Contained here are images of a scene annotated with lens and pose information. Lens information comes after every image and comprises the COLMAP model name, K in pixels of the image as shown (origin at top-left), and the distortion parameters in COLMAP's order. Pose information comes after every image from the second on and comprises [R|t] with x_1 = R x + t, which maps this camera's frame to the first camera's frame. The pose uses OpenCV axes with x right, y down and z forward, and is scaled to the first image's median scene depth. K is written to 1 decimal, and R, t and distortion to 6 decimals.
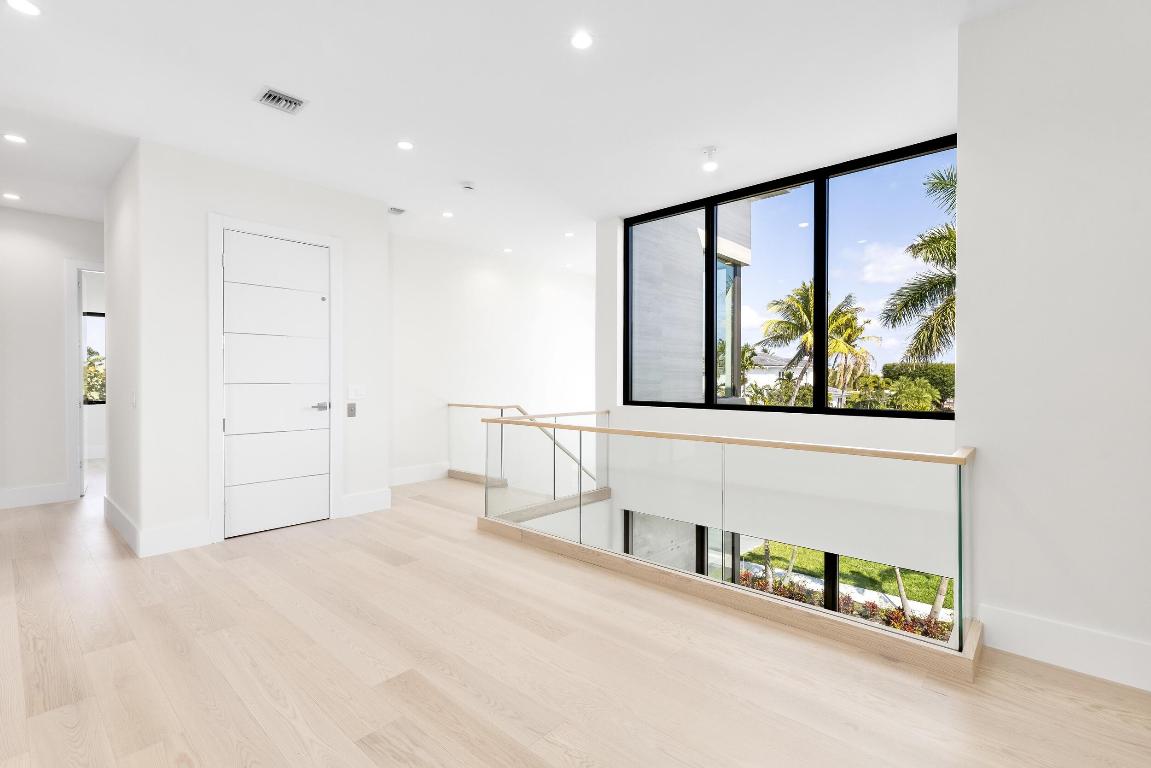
lens RADIAL K [[526.9, 0, 570.7], [0, 526.9, 379.0], [0, 0, 1]] dist [0.004625, -0.000183]
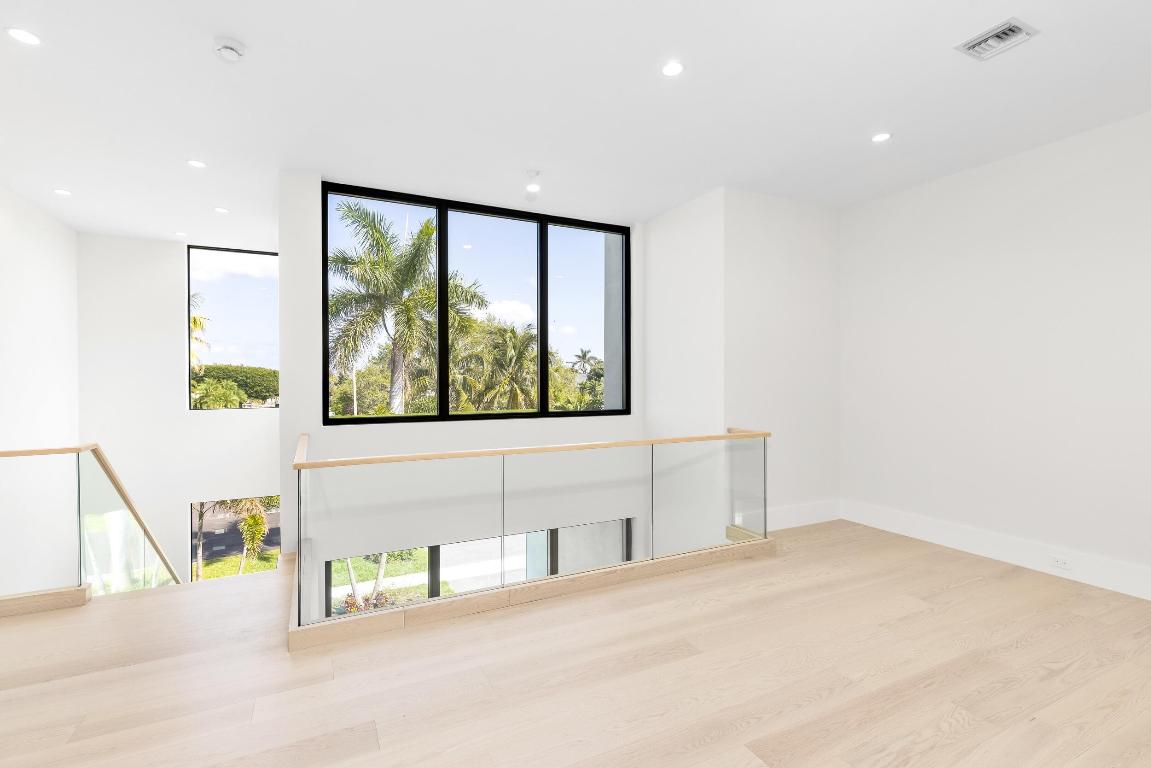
lens RADIAL K [[526.9, 0, 573.1], [0, 526.9, 385.1], [0, 0, 1]] dist [0.004625, -0.000183]
pose [[0.356401, -0.010965, 0.934269, -0.631962], [0.003419, 0.999940, 0.010431, -0.020519], [-0.934327, -0.000523, 0.356417, 0.509690]]
